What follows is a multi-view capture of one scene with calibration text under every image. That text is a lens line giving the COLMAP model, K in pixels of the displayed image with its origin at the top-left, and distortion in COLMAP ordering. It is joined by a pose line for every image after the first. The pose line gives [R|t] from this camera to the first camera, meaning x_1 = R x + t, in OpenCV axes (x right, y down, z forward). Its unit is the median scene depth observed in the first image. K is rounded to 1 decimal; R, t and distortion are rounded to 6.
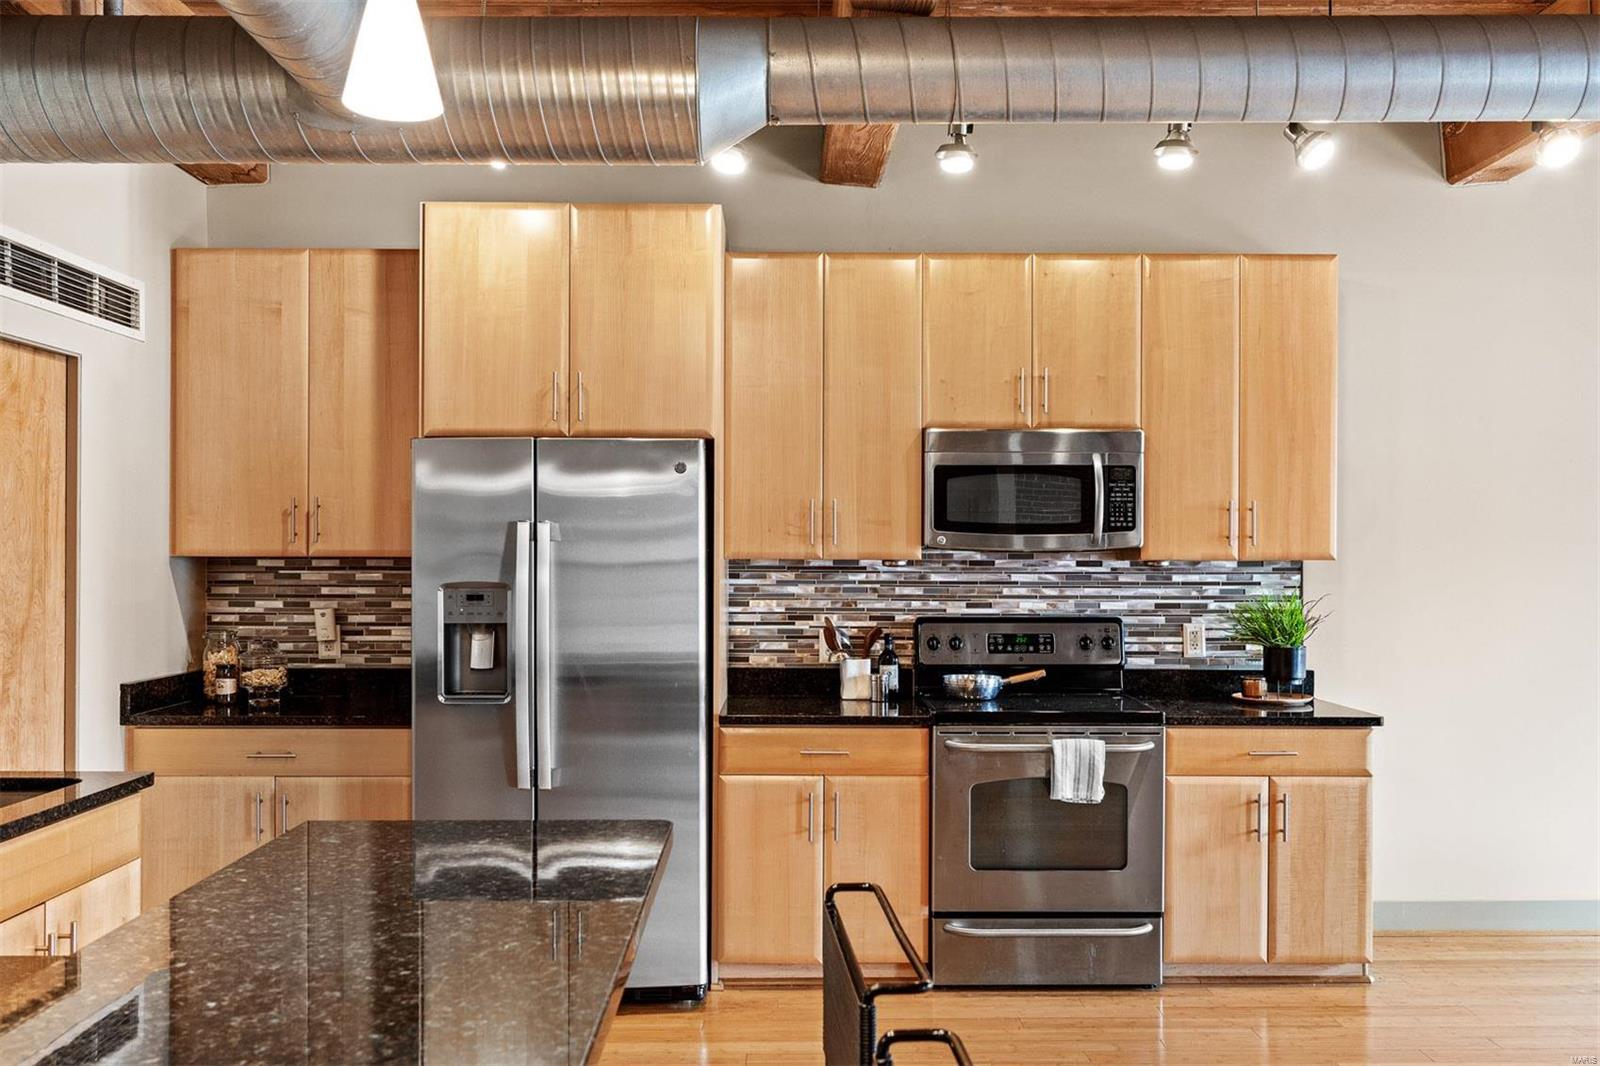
lens RADIAL K [[1425.2, 0, 750.7], [0, 1425.2, 559.0], [0, 0, 1]] dist [-0.013971, 0.028077]
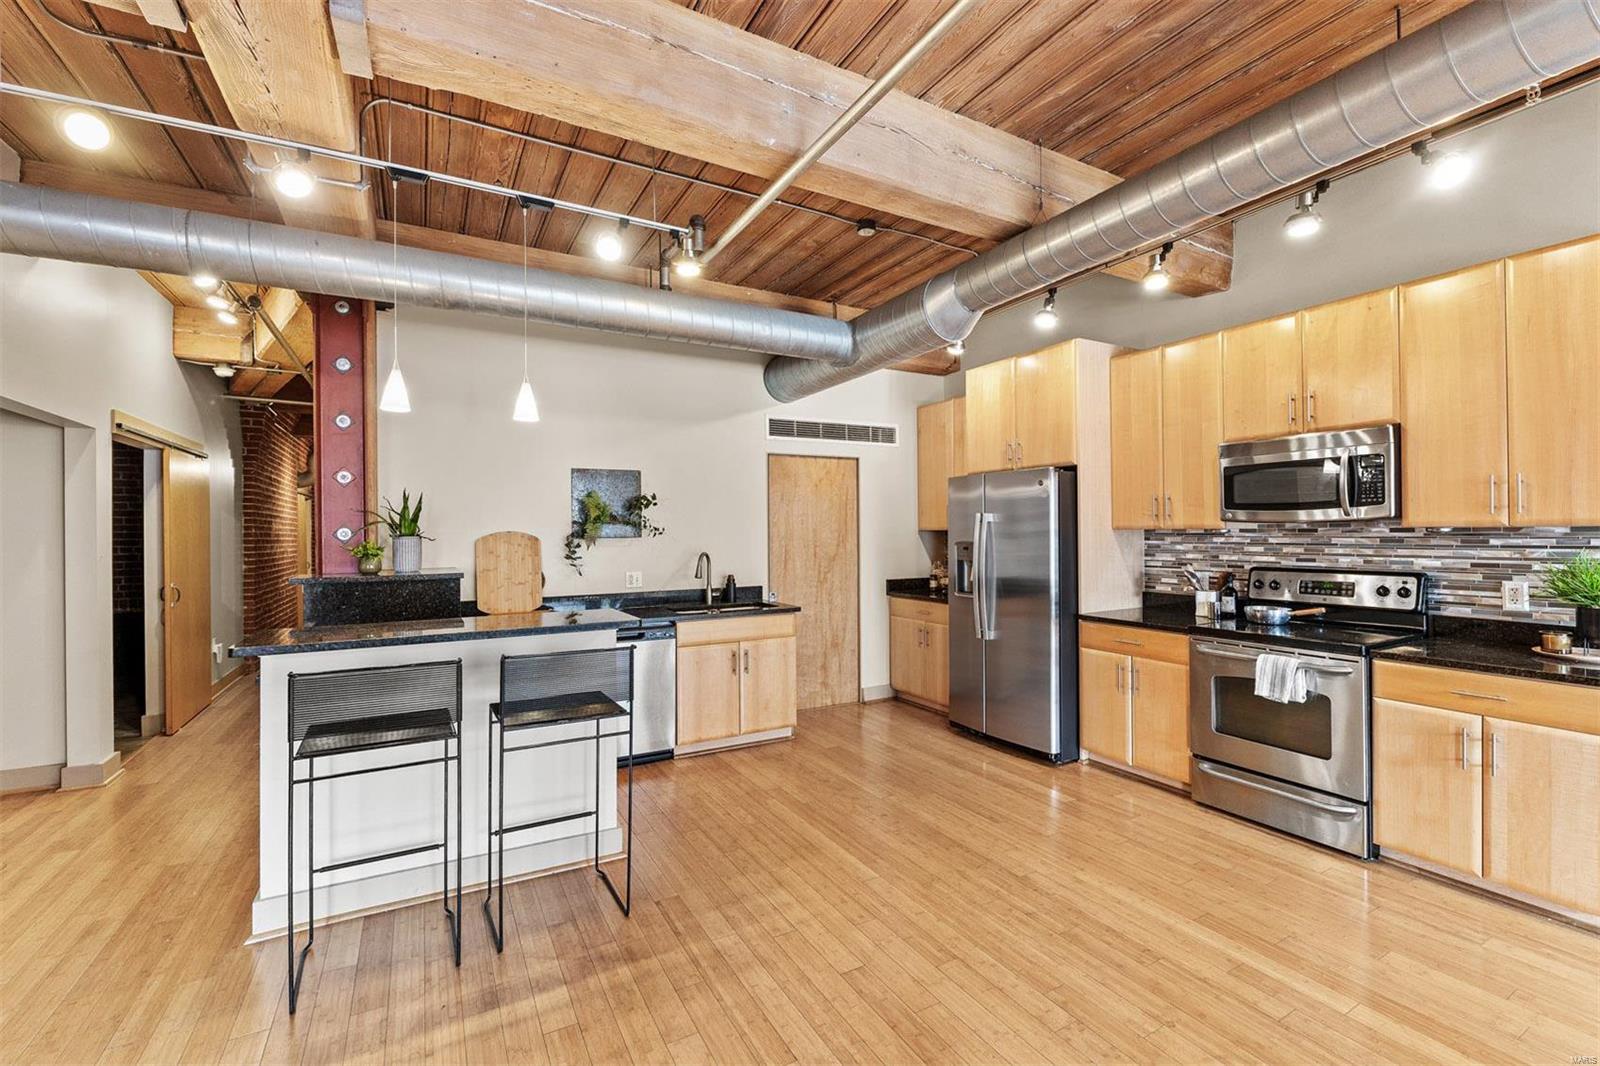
lens RADIAL K [[683.0, 0, 800.5], [0, 683.0, 533.5], [0, 0, 1]] dist [-0.004992, -0.001859]
pose [[0.478692, -0.004058, -0.877974, 0.528698], [0.008080, 0.999967, -0.000216, 0.002103], [0.877946, -0.006991, 0.478709, 0.238585]]
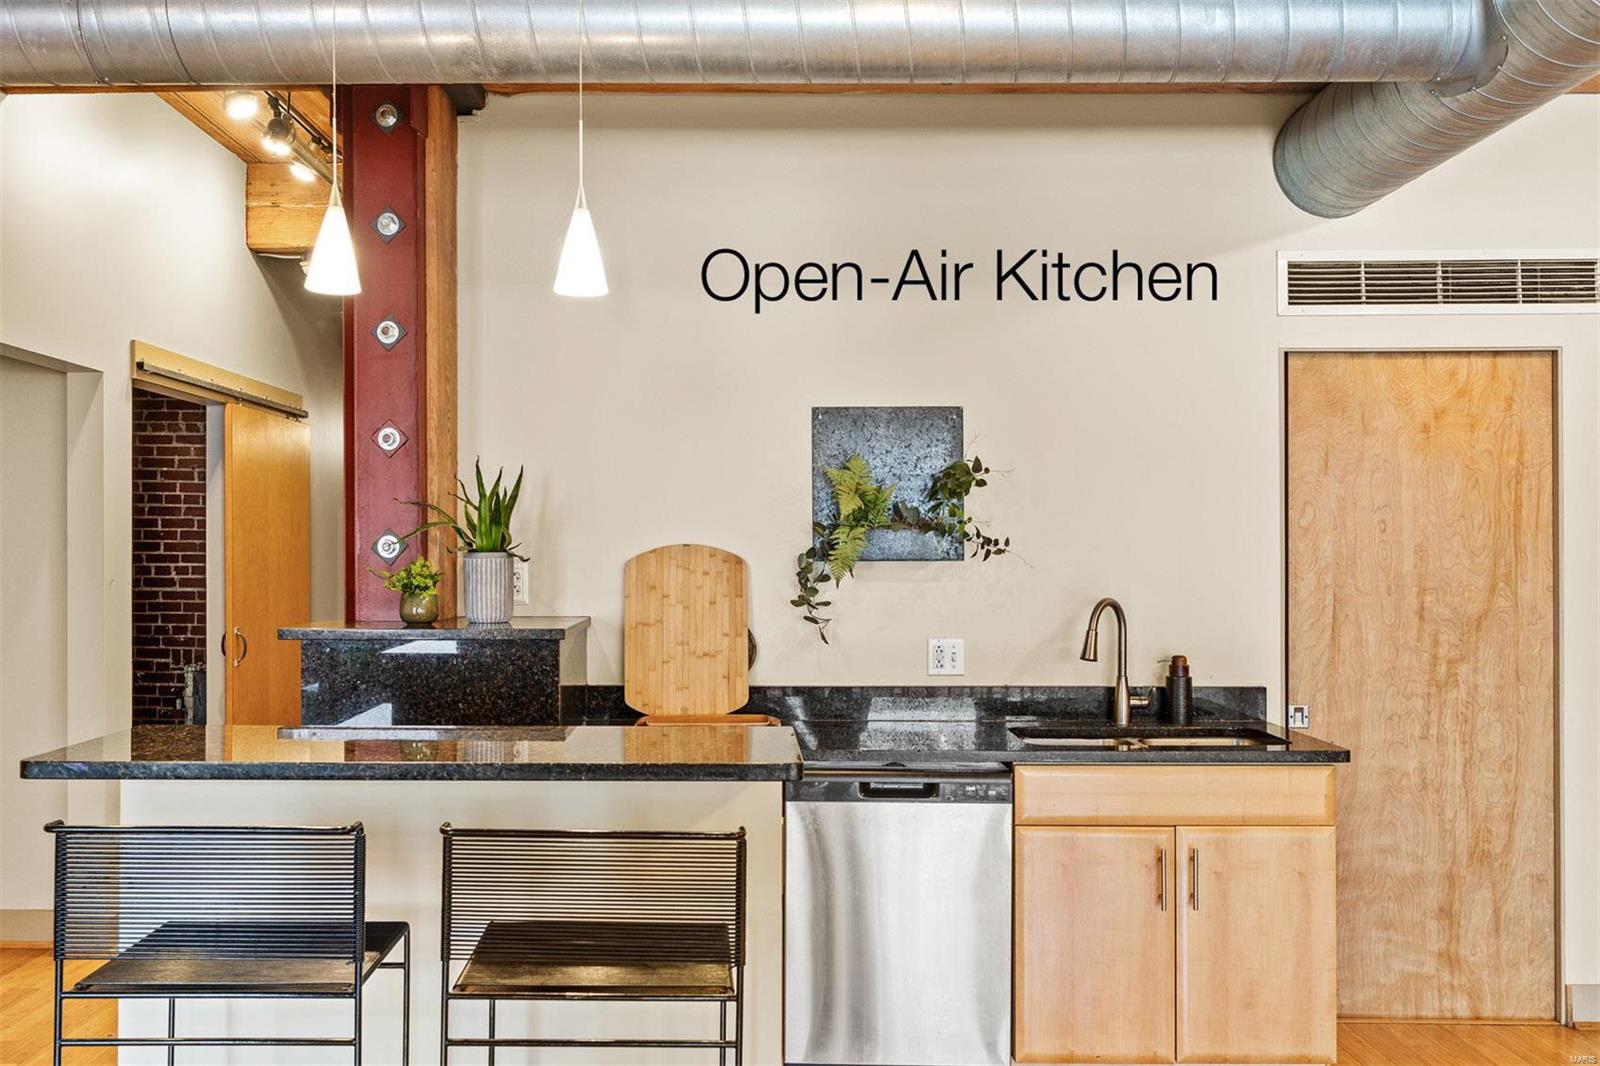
lens RADIAL K [[1425.2, 0, 722.3], [0, 1425.2, 542.3], [0, 0, 1]] dist [-0.013971, 0.028077]
pose [[-0.009263, -0.008149, -0.999924, 0.449489], [-0.003785, 0.999960, -0.008114, 0.002107], [0.999950, 0.003710, -0.009294, 0.363160]]
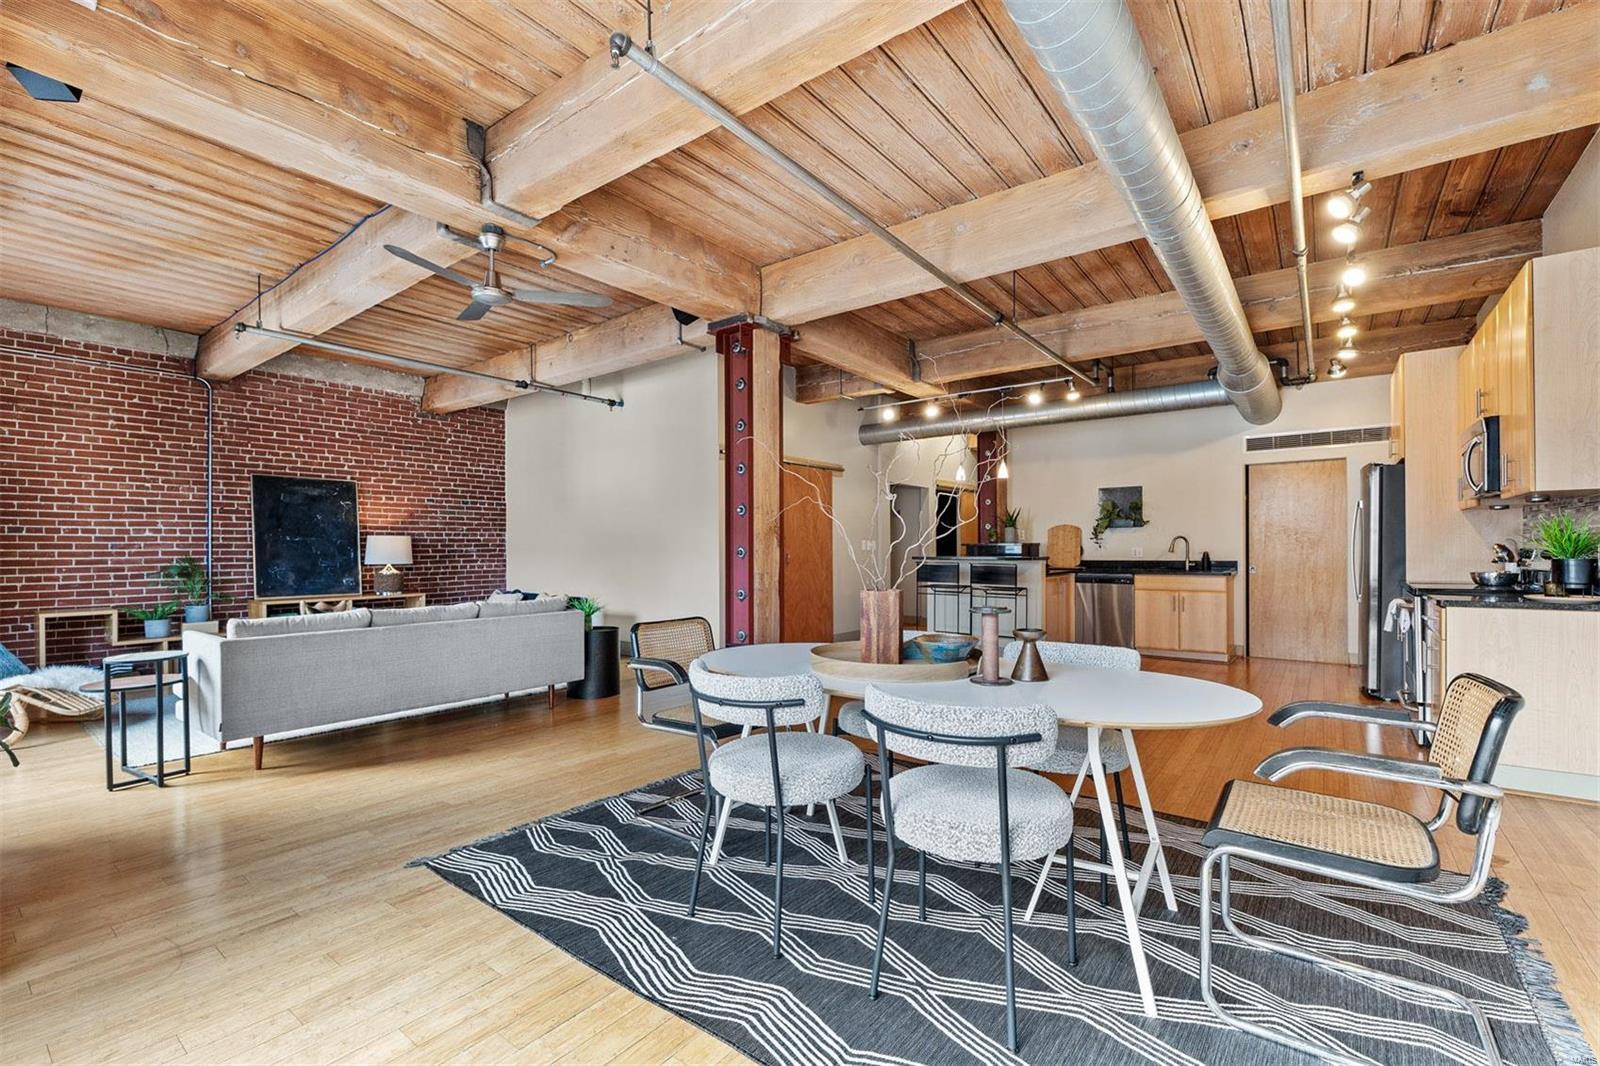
lens RADIAL K [[683.0, 0, 788.3], [0, 683.0, 545.9], [0, 0, 1]] dist [-0.004992, -0.001859]
pose [[-0.618109, 0.001458, -0.786091, 1.290456], [0.004280, 0.999990, -0.001511, 0.046441], [0.786080, -0.004298, -0.618109, 0.821091]]
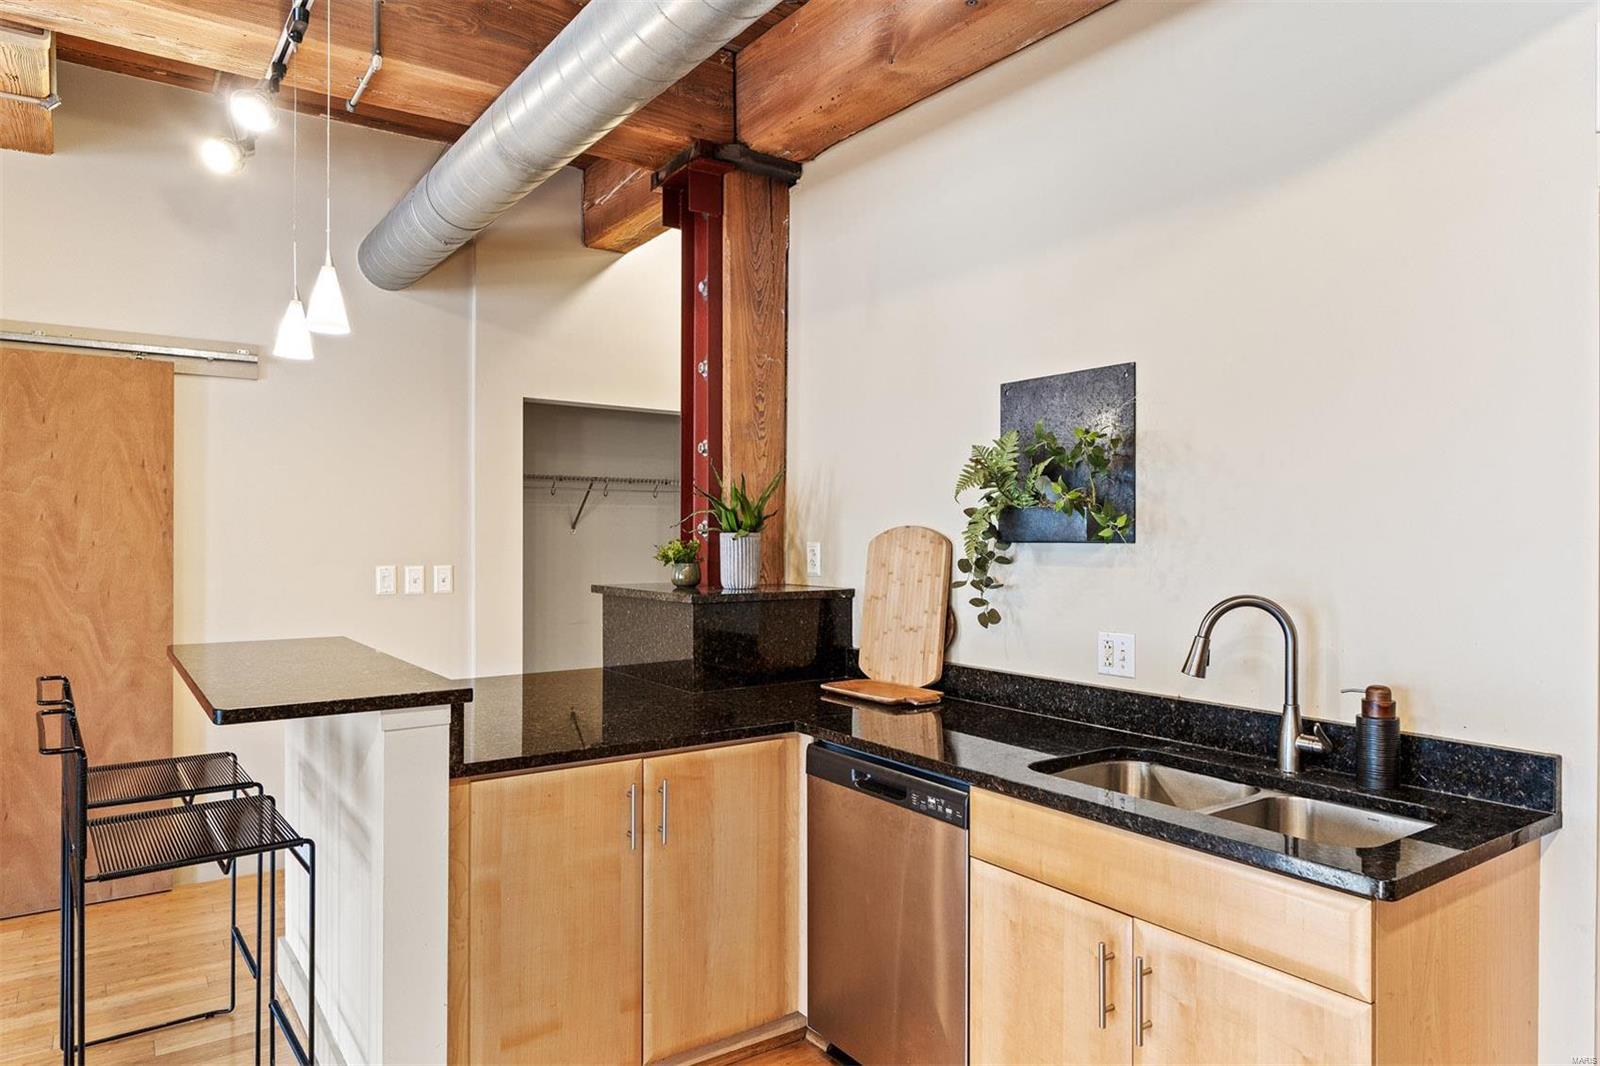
lens RADIAL K [[990.4, 0, 801.2], [0, 990.4, 537.0], [0, 0, 1]] dist [-0.009465, -0.000438]
pose [[-0.823414, -0.002851, -0.567433, 0.020305], [-0.006373, 0.999971, 0.004223, 0.001404], [0.567405, 0.007094, -0.823408, 0.816802]]
